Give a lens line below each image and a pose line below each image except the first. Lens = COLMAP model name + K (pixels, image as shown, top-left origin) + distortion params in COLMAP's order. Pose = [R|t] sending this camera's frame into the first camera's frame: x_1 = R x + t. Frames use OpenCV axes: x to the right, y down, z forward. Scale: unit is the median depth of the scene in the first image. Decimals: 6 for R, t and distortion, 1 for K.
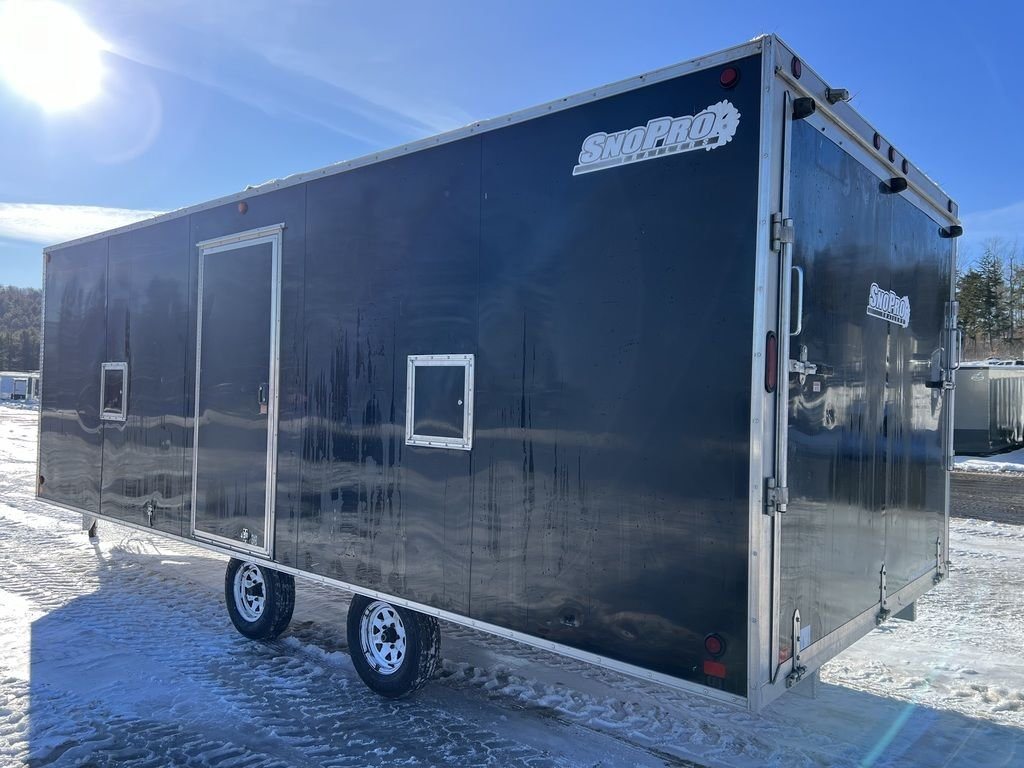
lens RADIAL K [[768.5, 0, 492.3], [0, 768.5, 390.0], [0, 0, 1]] dist [0.071503, -0.080865]
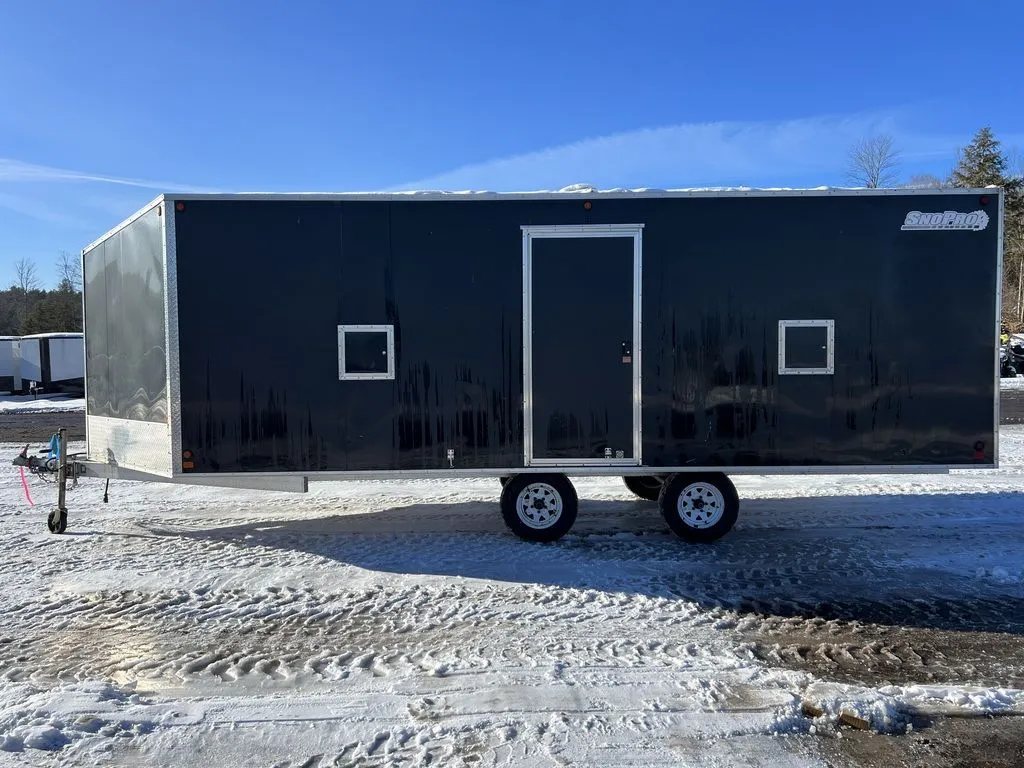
lens RADIAL K [[768.5, 0, 492.3], [0, 768.5, 390.0], [0, 0, 1]] dist [0.071503, -0.080865]
pose [[0.744896, -0.055997, 0.664827, -1.571296], [0.021602, 0.997973, 0.059853, -0.008528], [-0.666831, -0.030223, 0.744596, 0.156504]]
